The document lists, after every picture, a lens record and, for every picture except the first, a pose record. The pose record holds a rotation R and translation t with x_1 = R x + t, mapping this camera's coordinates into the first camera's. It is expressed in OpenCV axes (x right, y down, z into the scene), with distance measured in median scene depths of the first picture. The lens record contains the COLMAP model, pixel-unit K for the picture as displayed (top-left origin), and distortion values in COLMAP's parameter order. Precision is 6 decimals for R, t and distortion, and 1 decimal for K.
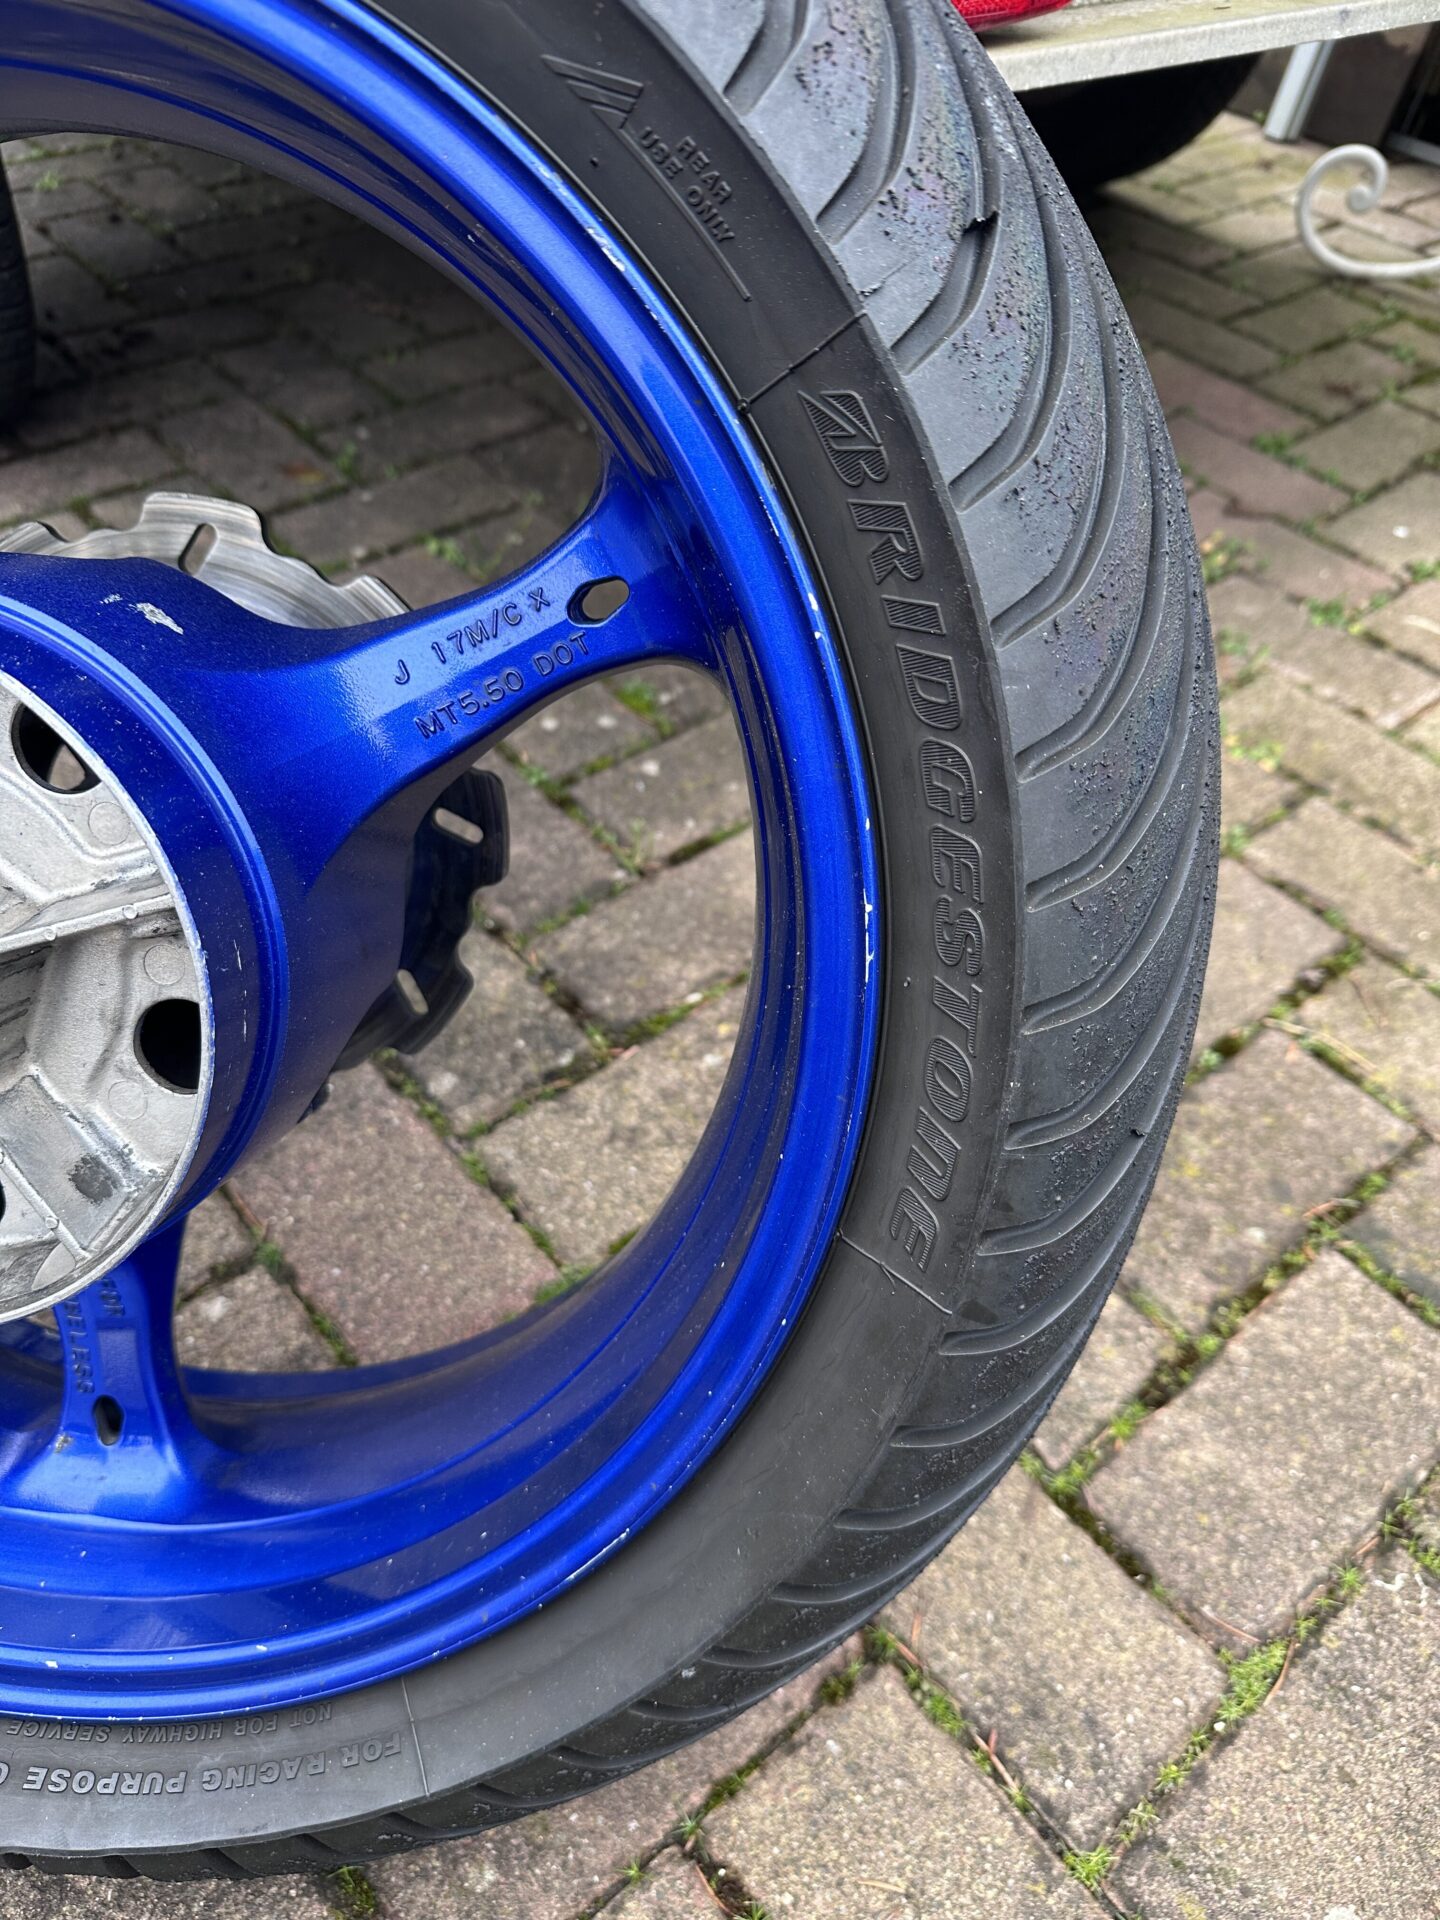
lens RADIAL K [[1364.9, 0, 728.6], [0, 1364.9, 977.5], [0, 0, 1]] dist [0.000290, -0.014468]
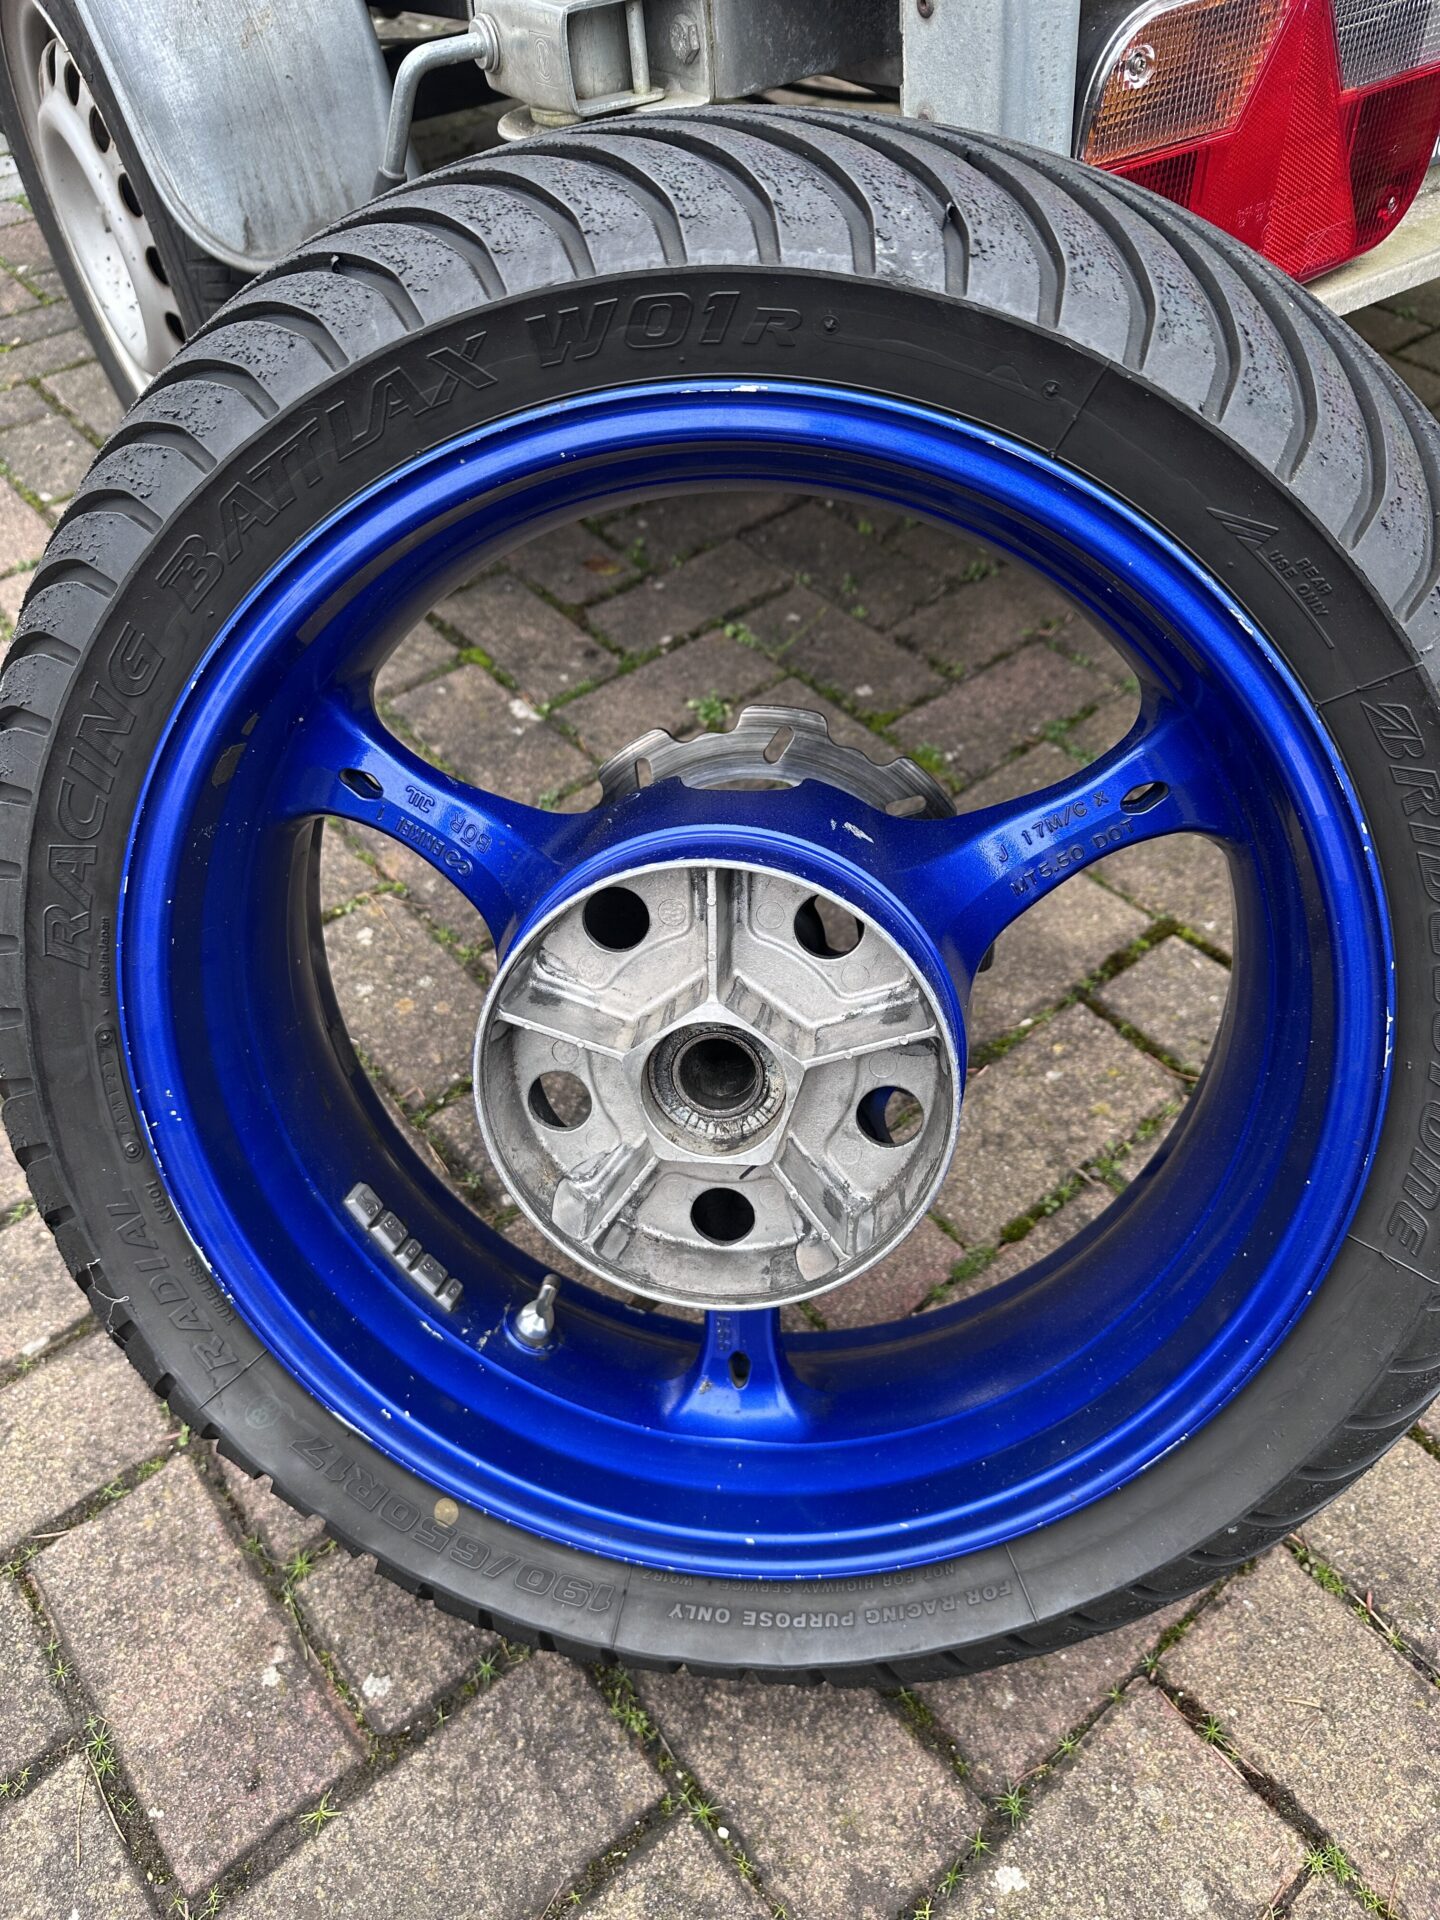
lens RADIAL K [[1364.9, 0, 716.7], [0, 1364.9, 966.0], [0, 0, 1]] dist [0.000290, -0.014468]
pose [[0.997456, -0.038675, -0.059880, -0.326903], [0.039840, 0.999037, 0.018389, -0.098918], [0.059111, -0.020728, 0.998036, -0.331405]]
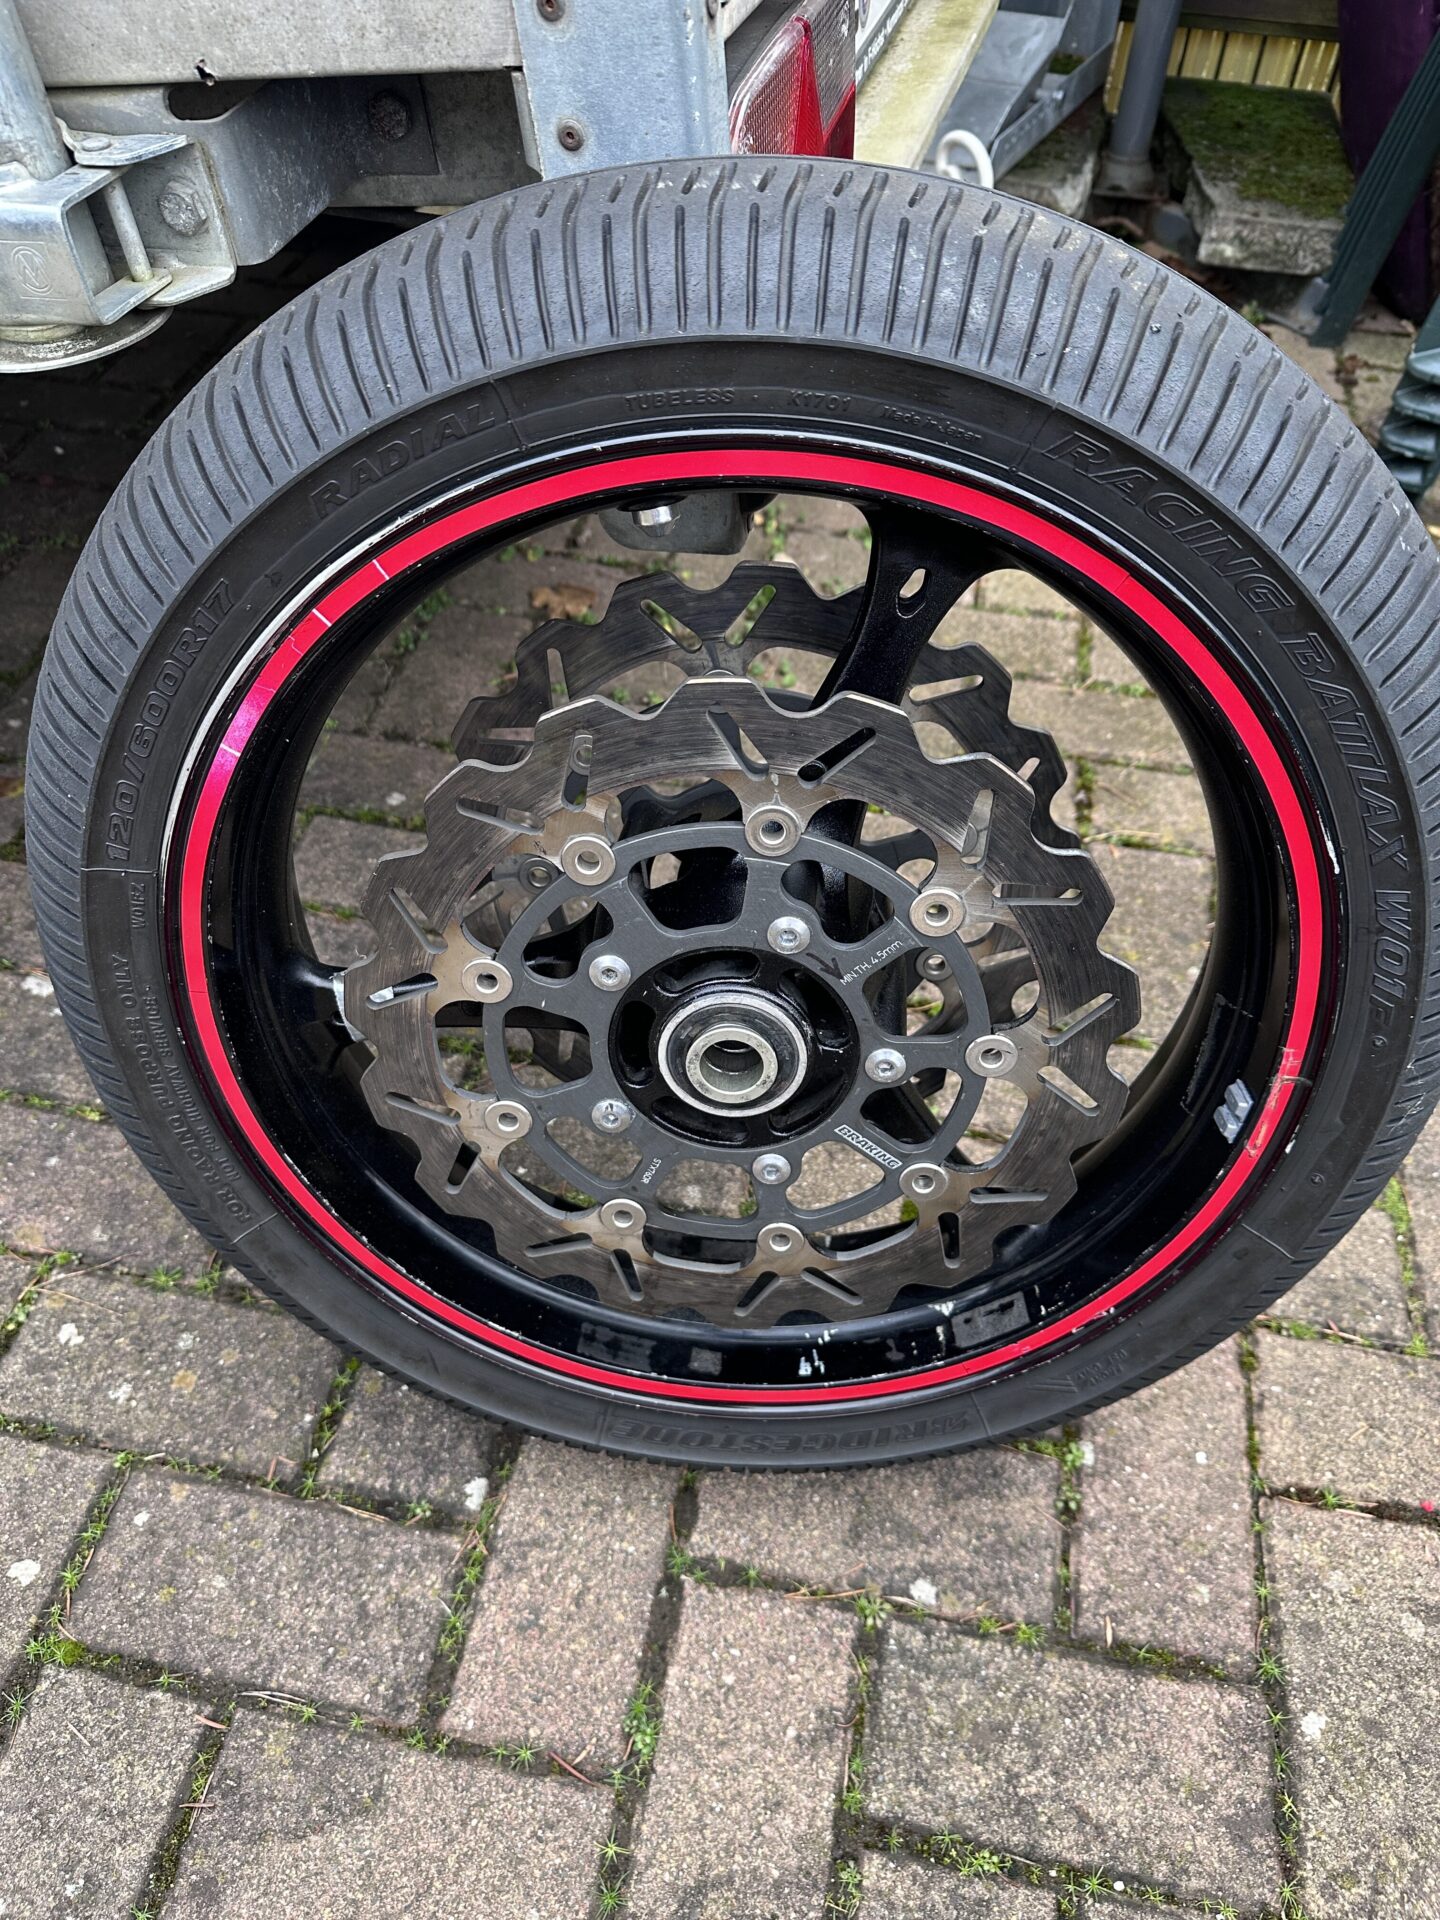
lens RADIAL K [[1364.9, 0, 705.4], [0, 1364.9, 954.3], [0, 0, 1]] dist [0.000290, -0.014468]
pose [[0.775710, -0.491338, 0.396056, -0.774640], [0.468506, 0.868811, 0.160218, -0.404536], [-0.422819, 0.061272, 0.904141, -0.150386]]
